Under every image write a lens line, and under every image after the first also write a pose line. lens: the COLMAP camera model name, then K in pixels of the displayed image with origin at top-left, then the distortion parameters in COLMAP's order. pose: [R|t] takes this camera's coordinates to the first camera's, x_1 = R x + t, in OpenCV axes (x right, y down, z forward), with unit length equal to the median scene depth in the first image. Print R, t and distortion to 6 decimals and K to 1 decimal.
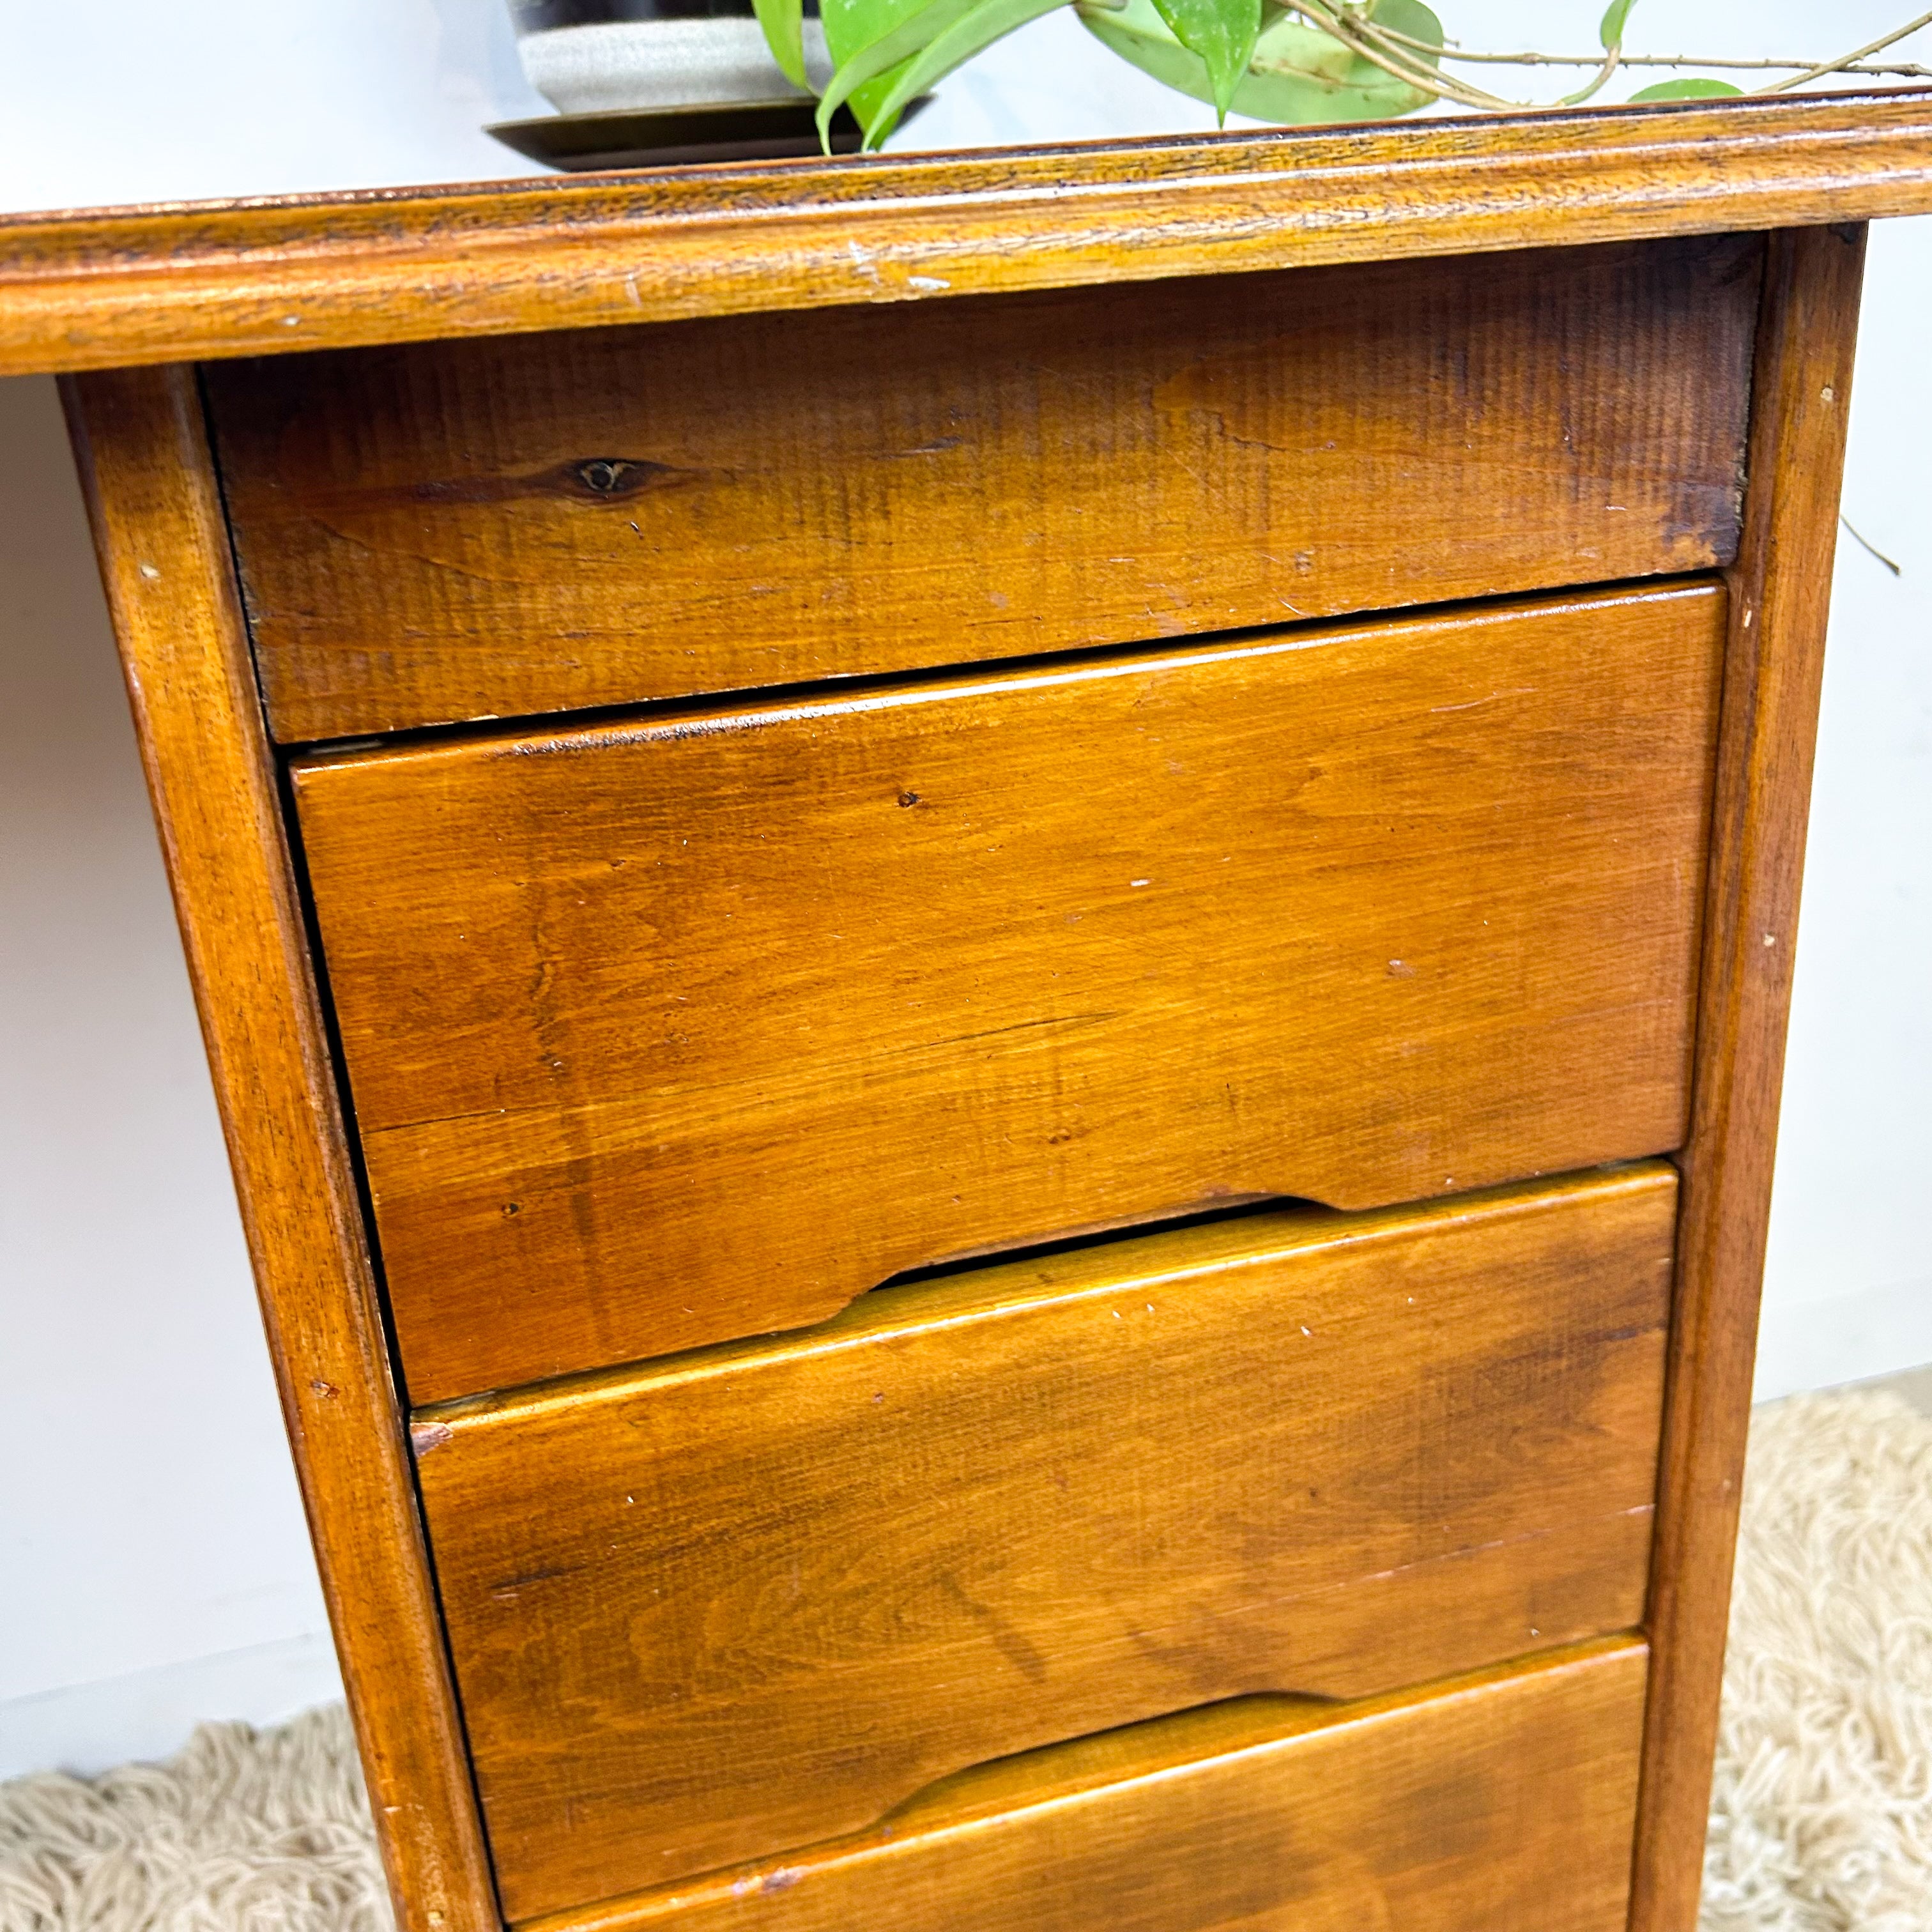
lens RADIAL K [[1972.8, 0, 950.0], [0, 1972.8, 966.6], [0, 0, 1]] dist [0.020533, -0.023273]
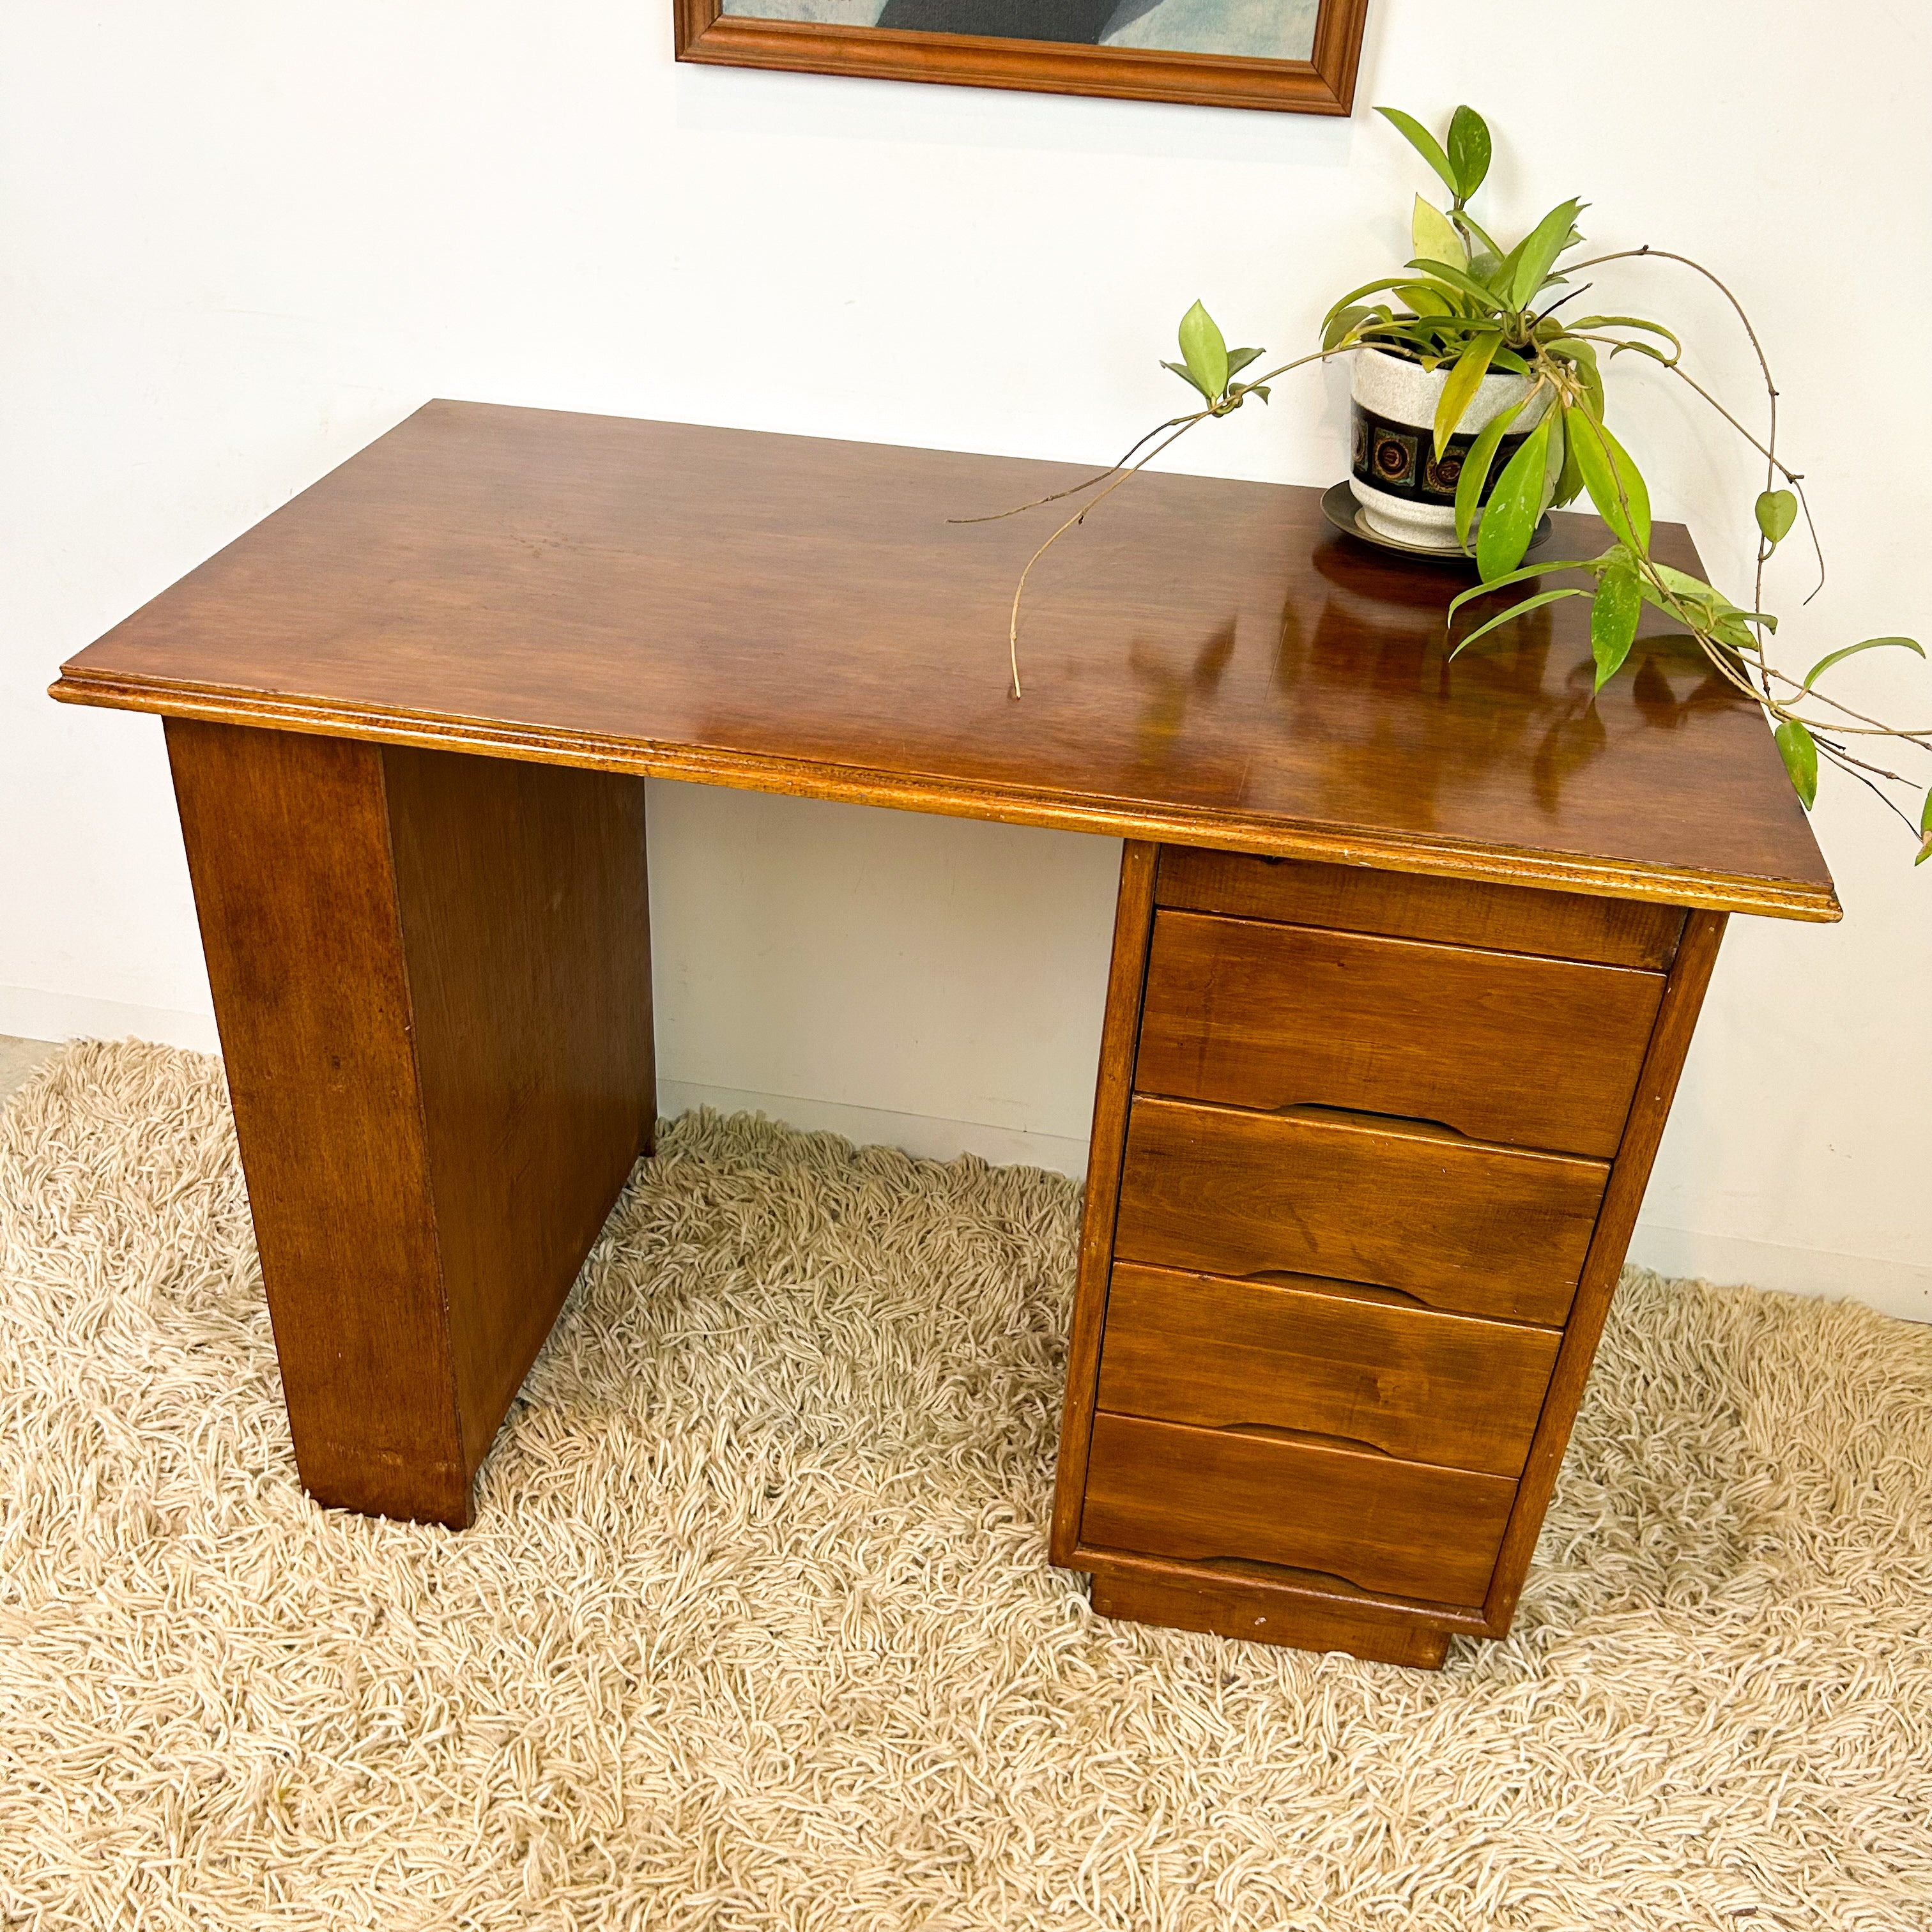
lens RADIAL K [[1942.0, 0, 958.4], [0, 1942.0, 953.4], [0, 0, 1]] dist [0.083276, -0.183848]
pose [[0.897425, 0.321387, -0.302223, 0.355470], [-0.258304, 0.938135, 0.230613, -0.651048], [0.357642, -0.128893, 0.924921, -2.020304]]
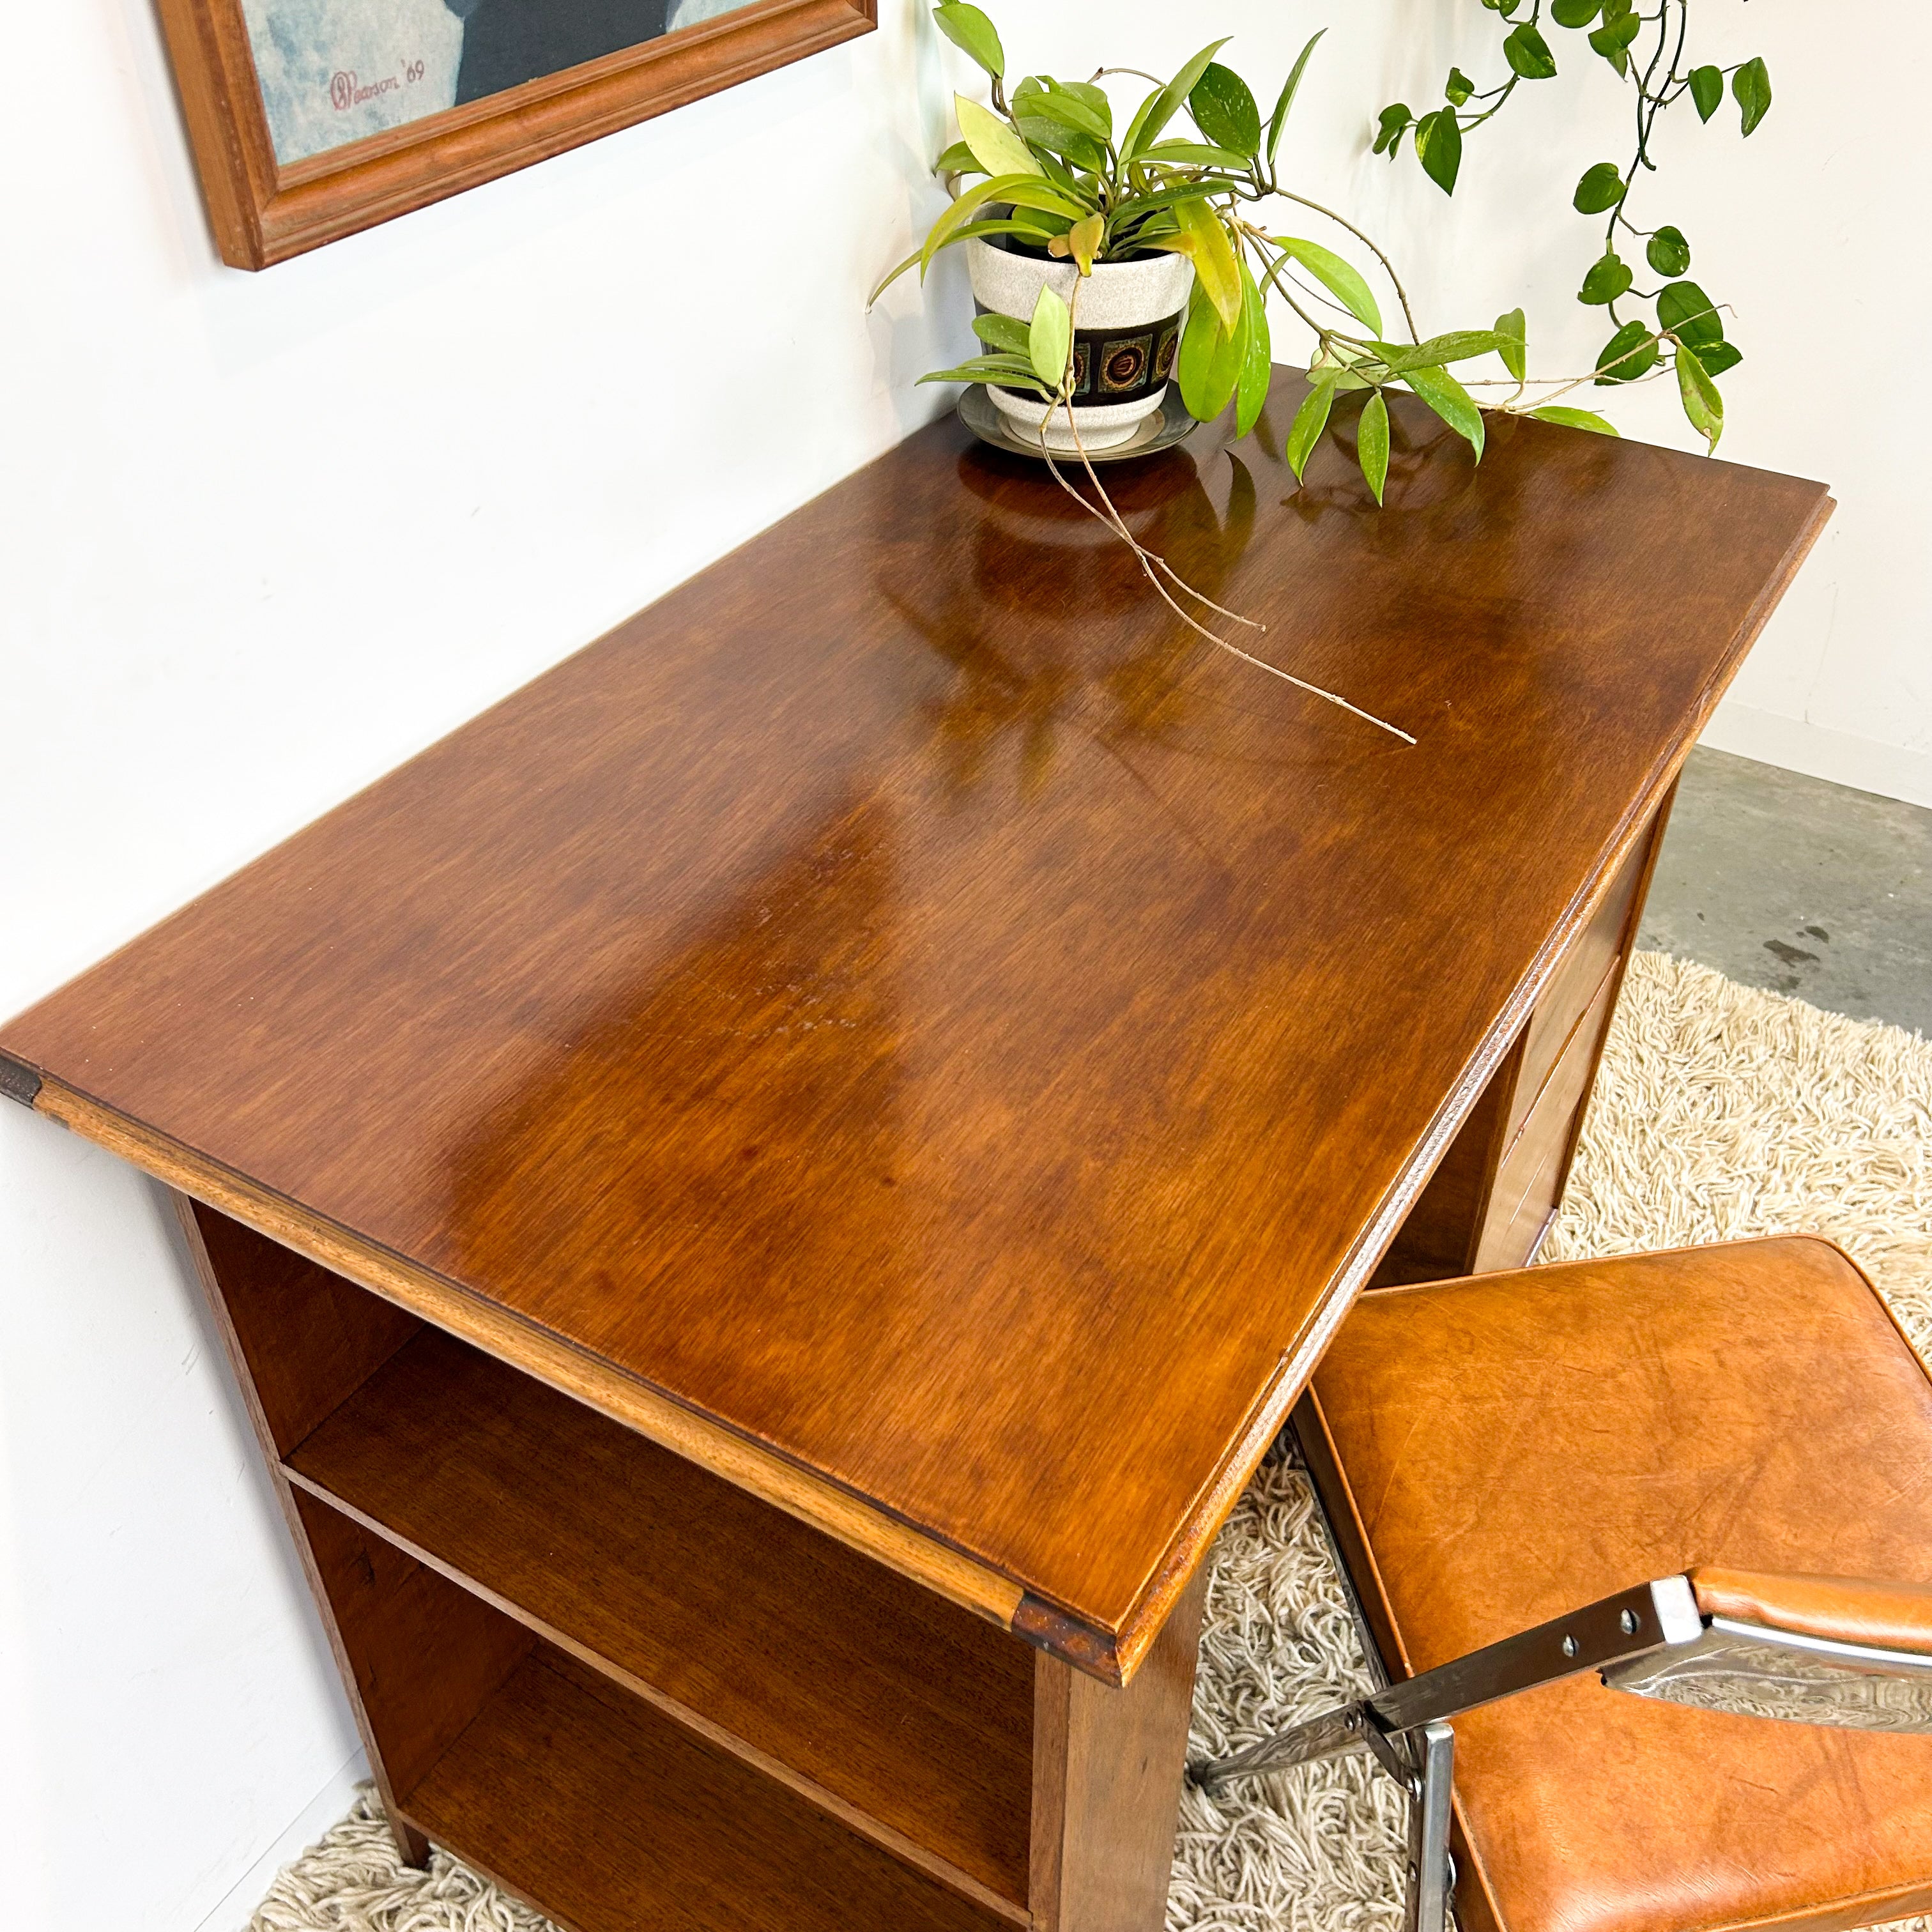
lens RADIAL K [[1972.8, 0, 950.0], [0, 1972.8, 966.6], [0, 0, 1]] dist [0.020533, -0.023273]
pose [[0.728965, -0.371307, 0.575101, -2.815400], [0.206331, 0.920221, 0.332596, -1.115719], [-0.652716, -0.123790, 0.747421, -0.743089]]
